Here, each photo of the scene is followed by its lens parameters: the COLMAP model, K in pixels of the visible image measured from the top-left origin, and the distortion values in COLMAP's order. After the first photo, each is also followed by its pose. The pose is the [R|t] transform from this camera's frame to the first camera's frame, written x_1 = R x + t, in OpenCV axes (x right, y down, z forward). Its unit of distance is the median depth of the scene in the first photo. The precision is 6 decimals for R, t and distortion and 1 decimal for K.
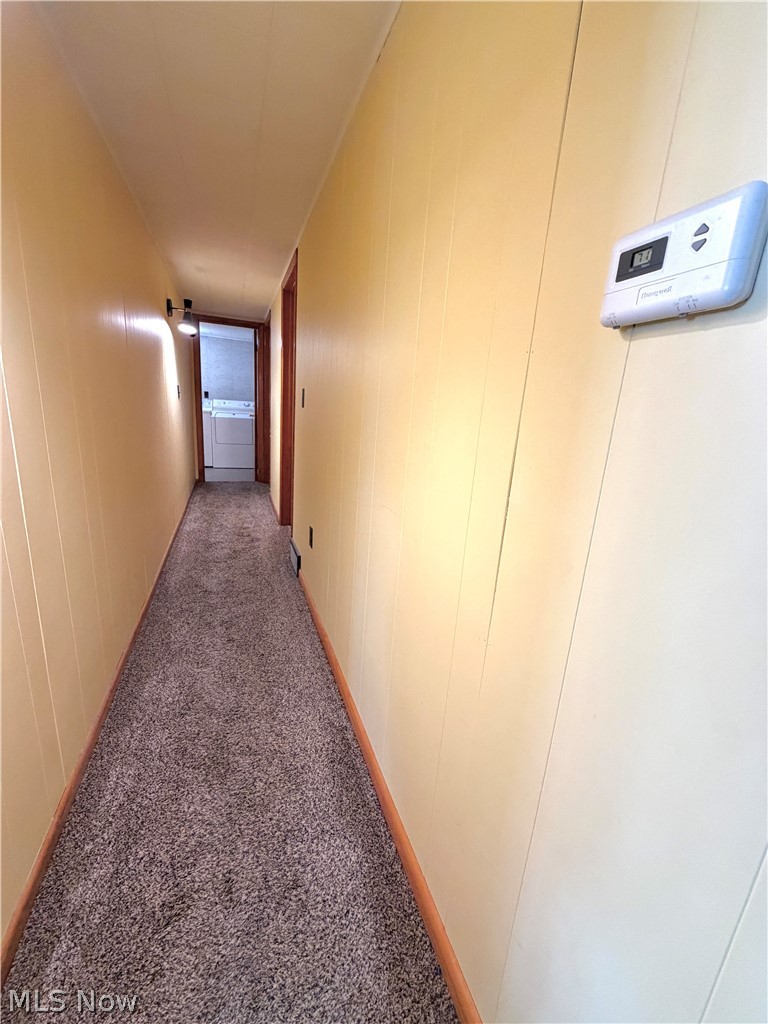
lens RADIAL K [[406.2, 0, 384.0], [0, 406.2, 512.0], [0, 0, 1]] dist [-0.000443, 0.000102]
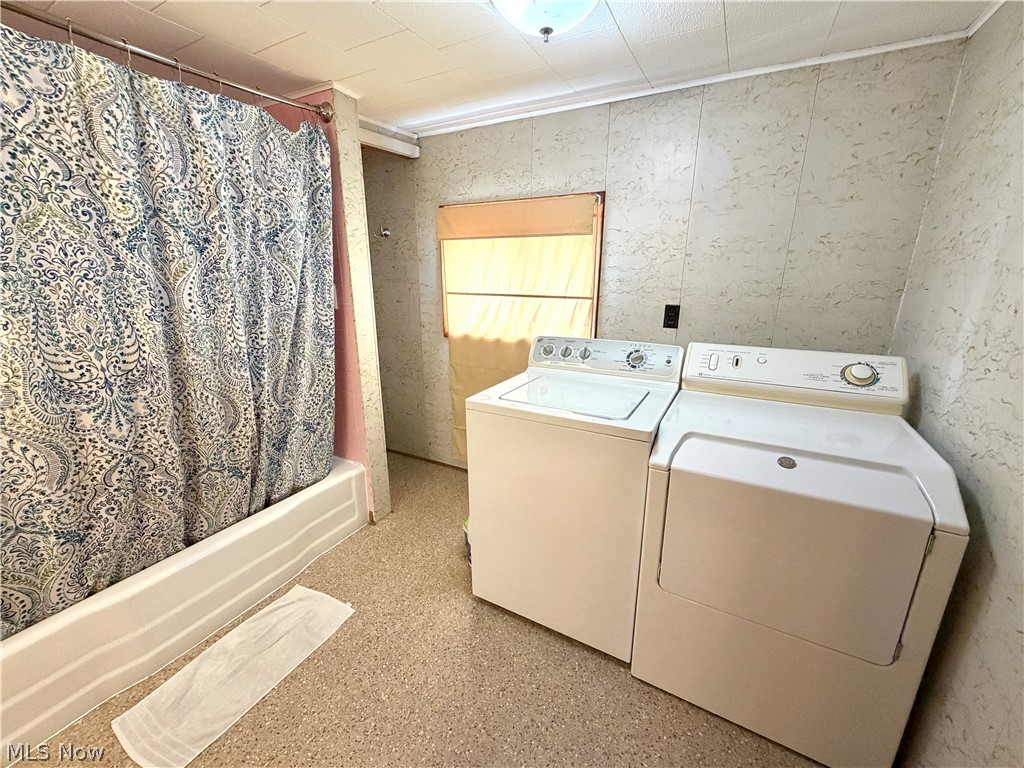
lens RADIAL K [[406.2, 0, 510.3], [0, 406.2, 386.3], [0, 0, 1]] dist [-0.000443, 0.000102]
pose [[0.657174, 0.141214, -0.740392, -0.308279], [-0.135705, 0.988408, 0.068067, -0.253352], [0.741422, 0.055743, 0.668720, 0.760567]]
